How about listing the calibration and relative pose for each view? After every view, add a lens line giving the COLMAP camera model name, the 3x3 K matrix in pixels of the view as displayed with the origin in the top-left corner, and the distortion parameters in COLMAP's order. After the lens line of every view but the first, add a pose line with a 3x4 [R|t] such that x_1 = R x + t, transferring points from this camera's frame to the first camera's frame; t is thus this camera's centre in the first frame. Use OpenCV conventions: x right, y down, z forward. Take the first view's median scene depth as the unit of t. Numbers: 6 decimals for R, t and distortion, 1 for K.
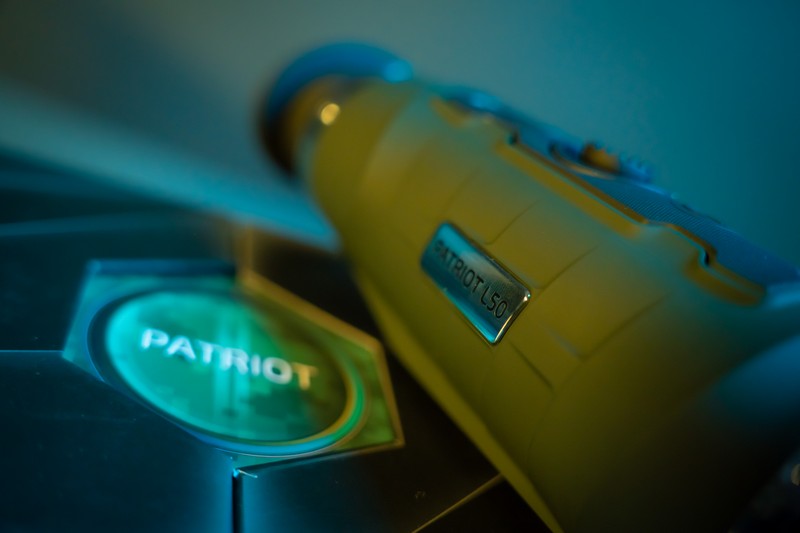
lens RADIAL K [[933.2, 0, 402.3], [0, 933.2, 271.3], [0, 0, 1]] dist [-0.067083, 0.000000]
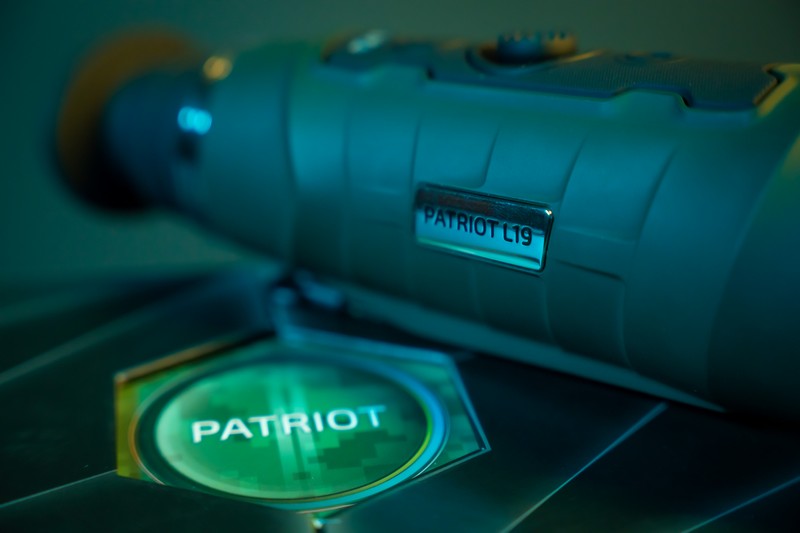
lens RADIAL K [[1677.8, 0, 395.6], [0, 1677.8, 264.9], [0, 0, 1]] dist [0.203305, 0.000000]
pose [[0.931192, -0.333146, -0.147973, 0.214003], [0.333132, 0.942532, -0.025623, 0.023962], [0.148005, -0.025434, 0.988659, -0.632068]]
